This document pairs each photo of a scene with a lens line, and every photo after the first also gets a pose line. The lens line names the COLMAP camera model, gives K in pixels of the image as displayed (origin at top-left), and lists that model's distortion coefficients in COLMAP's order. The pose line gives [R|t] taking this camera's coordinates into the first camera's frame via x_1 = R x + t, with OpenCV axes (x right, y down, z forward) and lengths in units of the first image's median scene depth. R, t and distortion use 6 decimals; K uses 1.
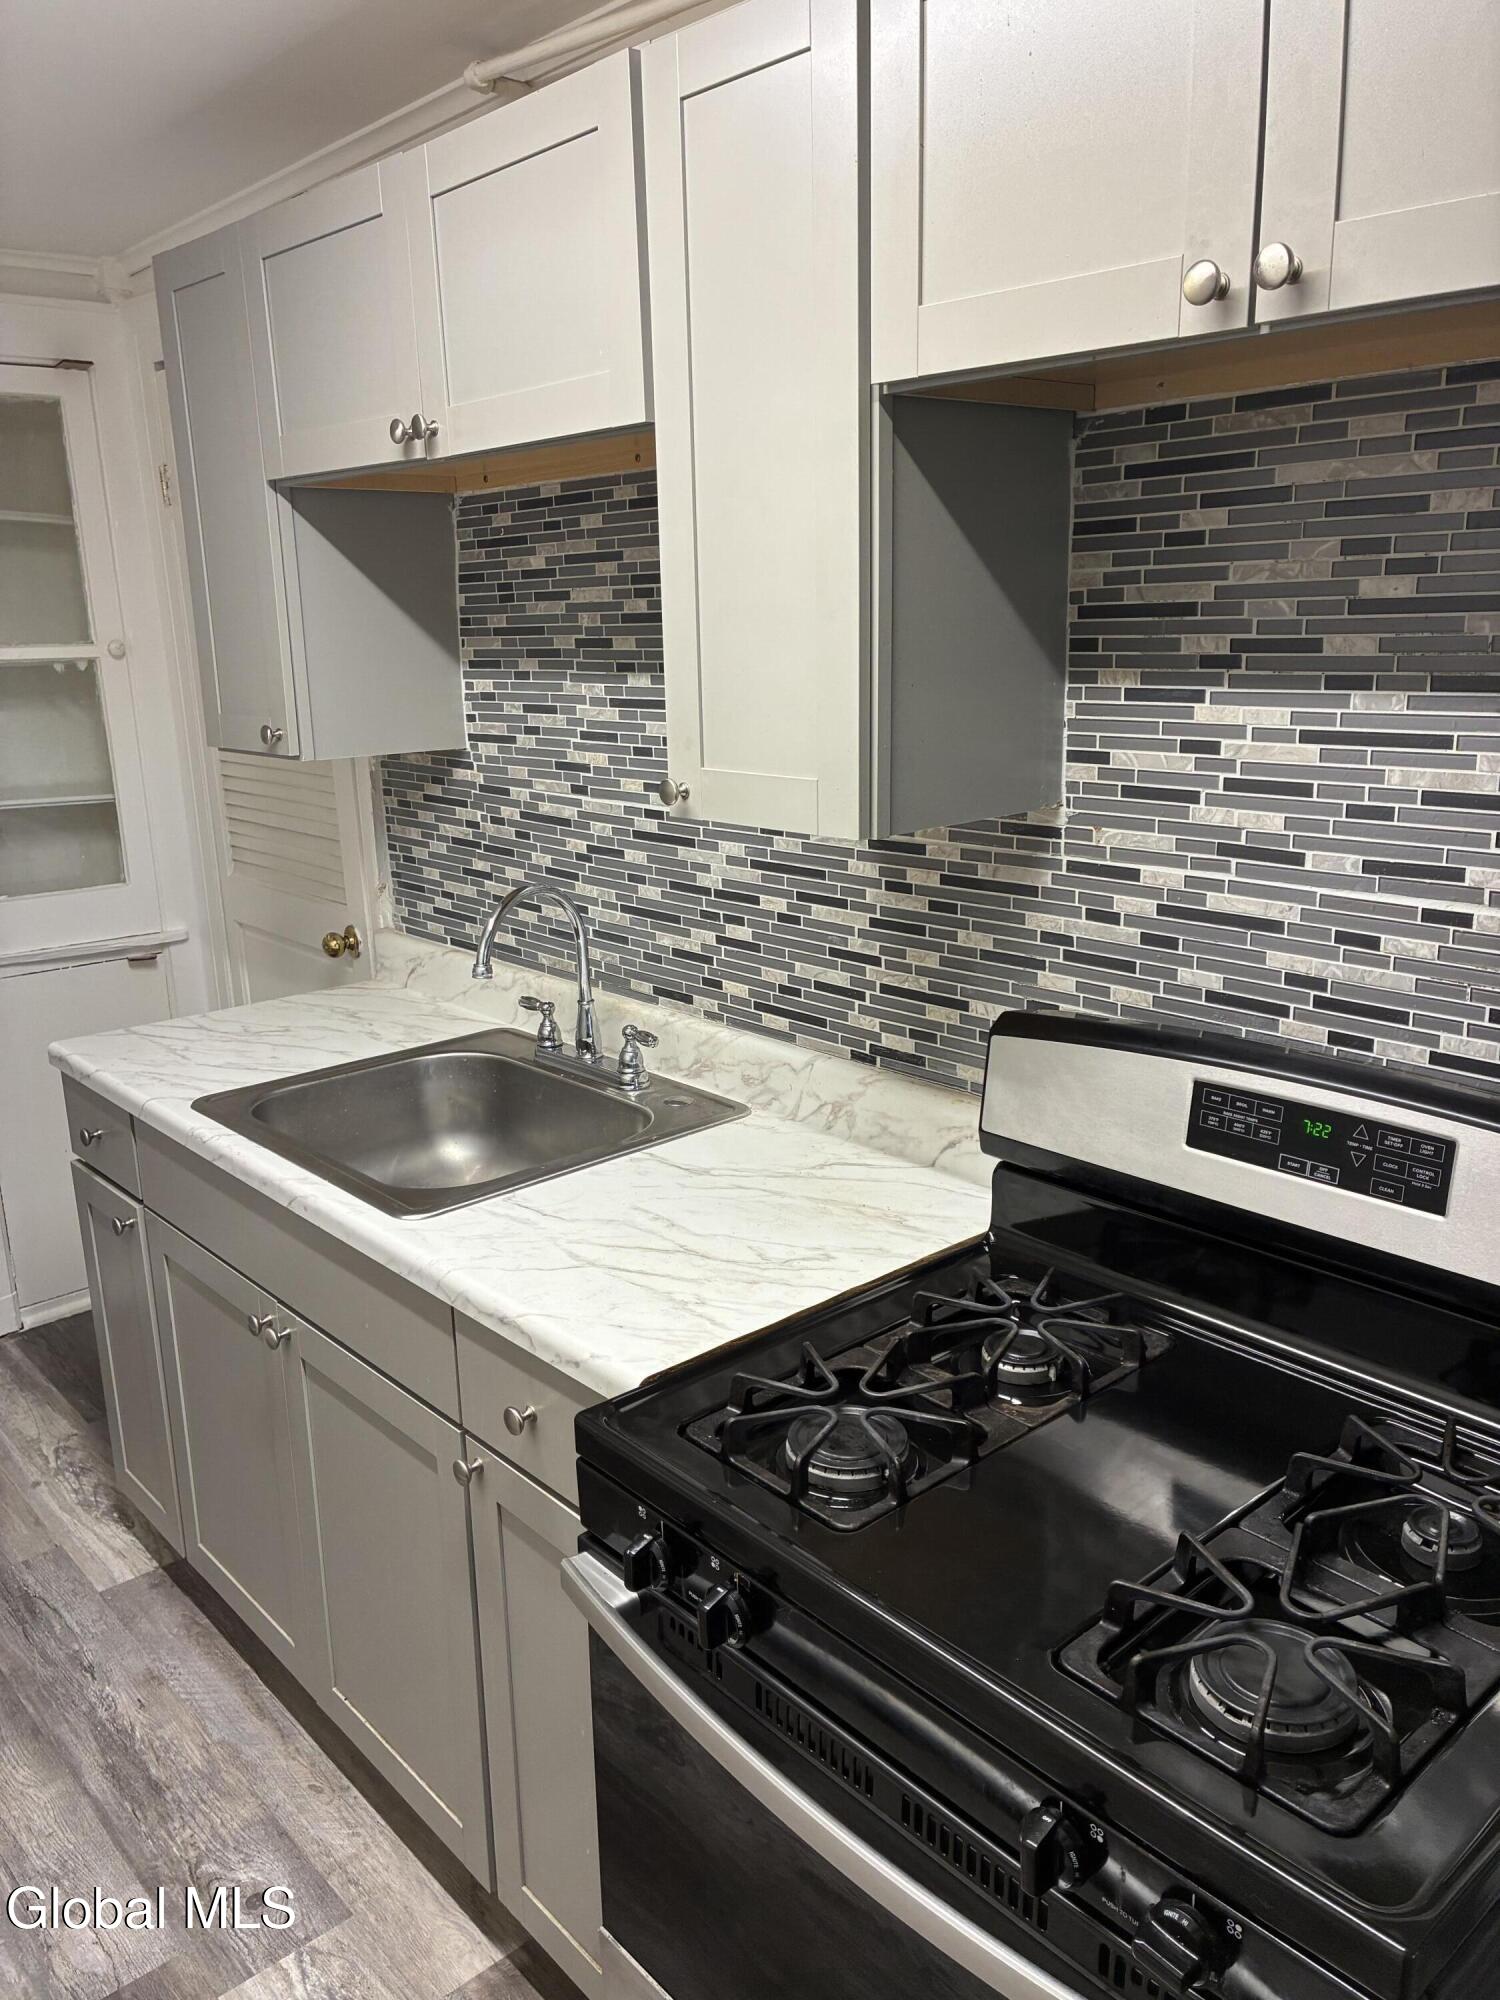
lens RADIAL K [[1509.9, 0, 750.0], [0, 1509.9, 1000.0], [0, 0, 1]] dist [0.115155, -0.150473]
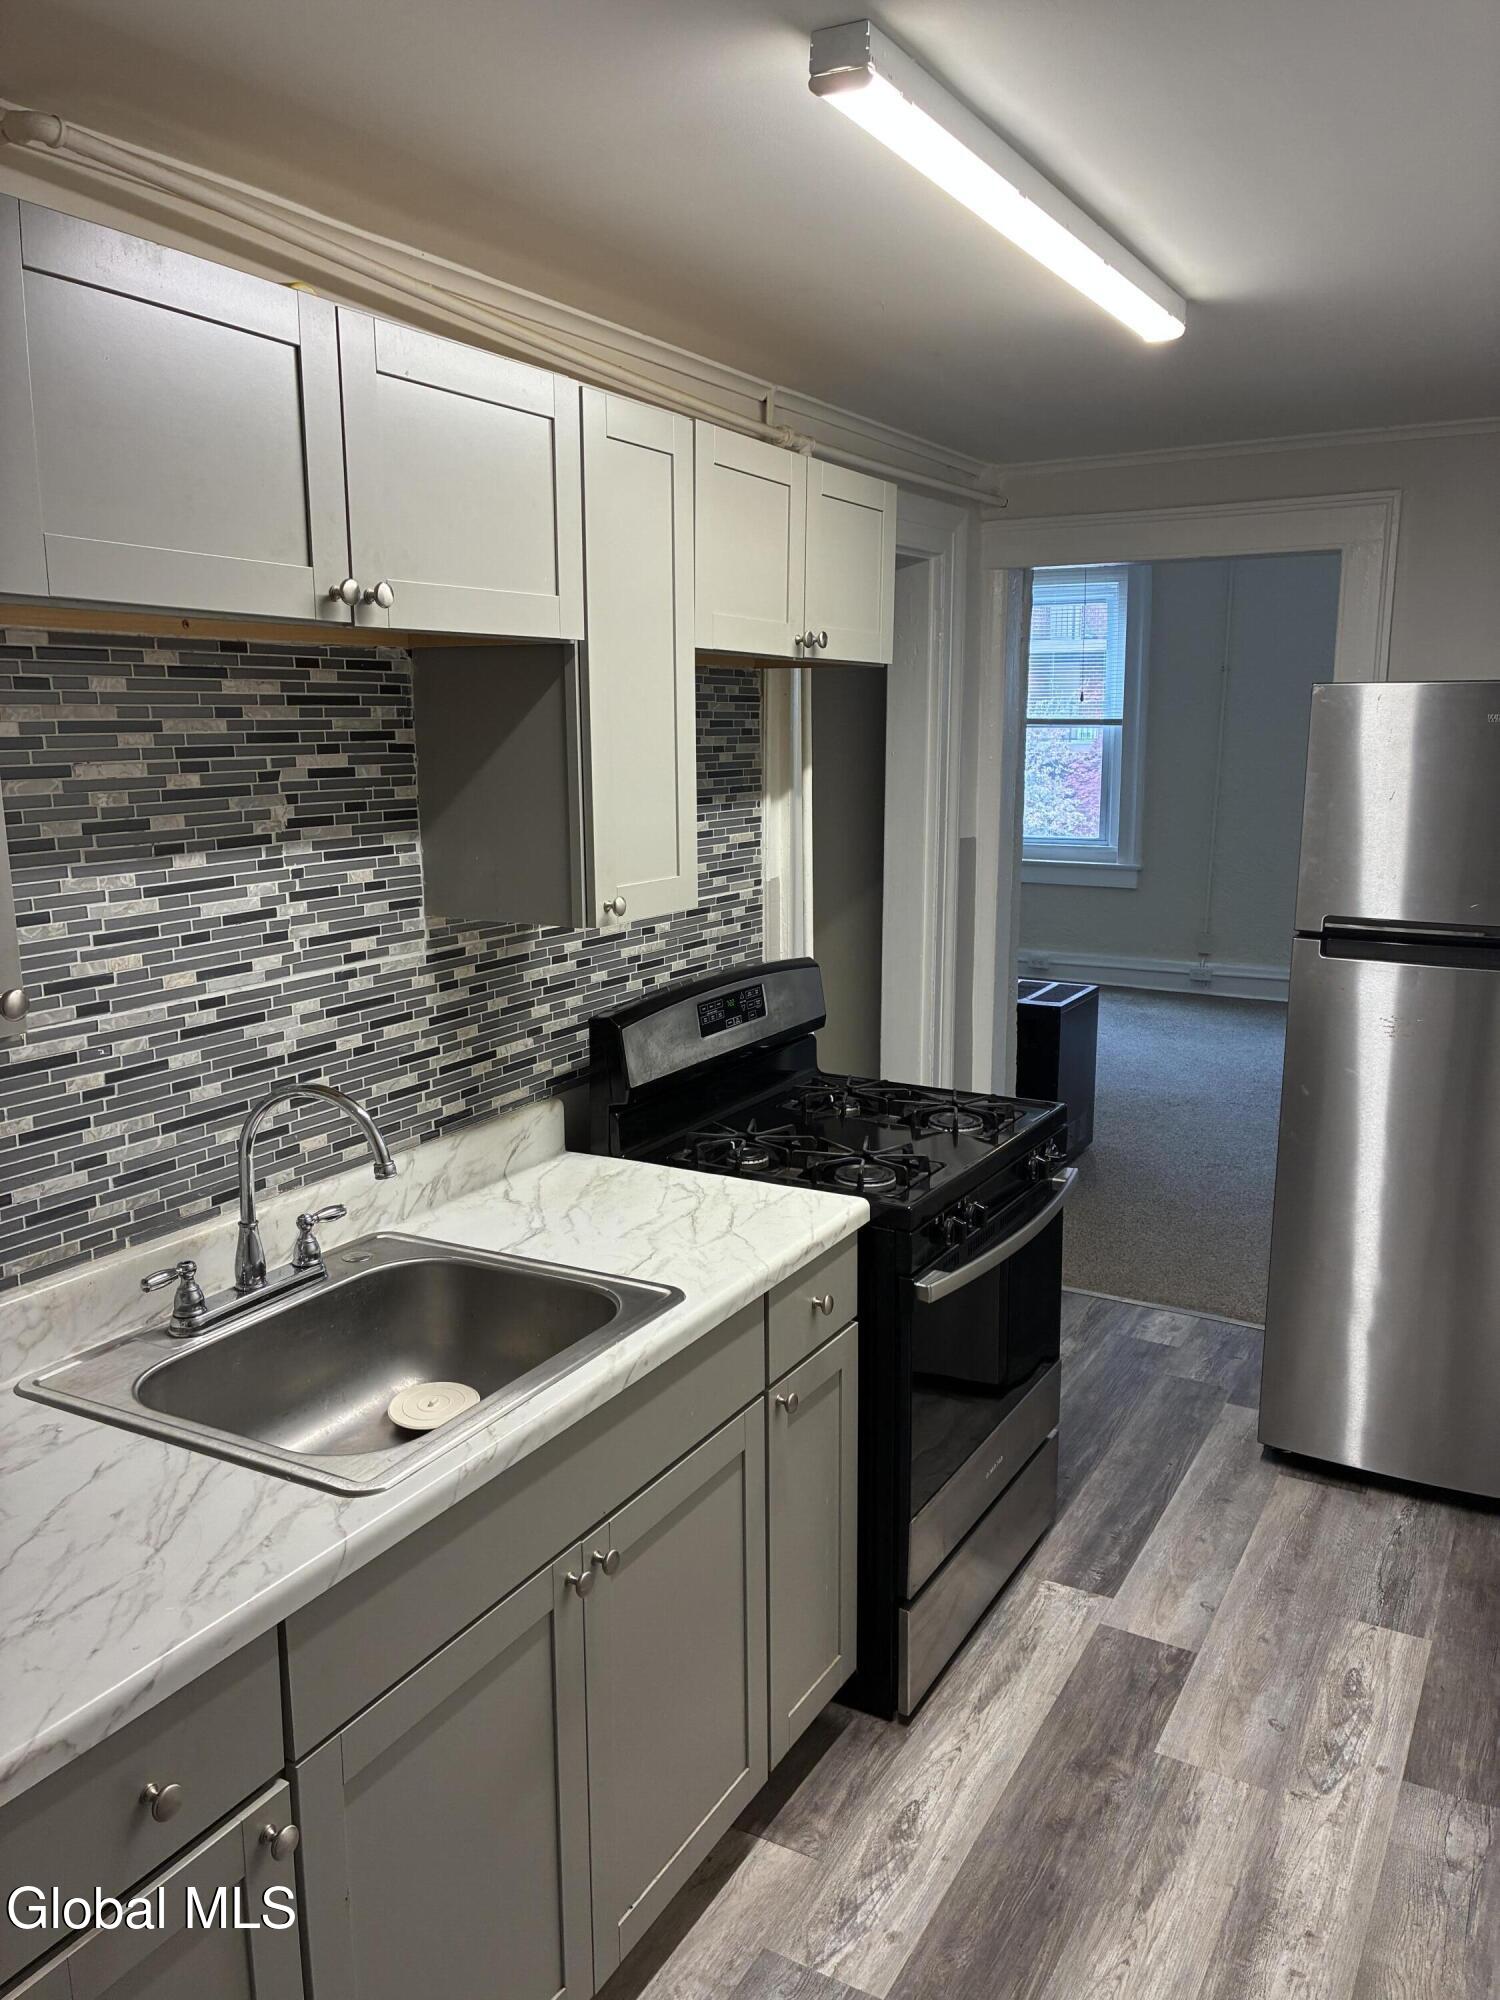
lens RADIAL K [[1503.4, 0, 726.5], [0, 1503.4, 1001.4], [0, 0, 1]] dist [0.041040, -0.047867]
pose [[-0.303951, -0.144952, 0.941596, -1.143164], [0.258400, 0.938764, 0.227929, -0.282967], [-0.916975, 0.312588, -0.247882, 1.061961]]
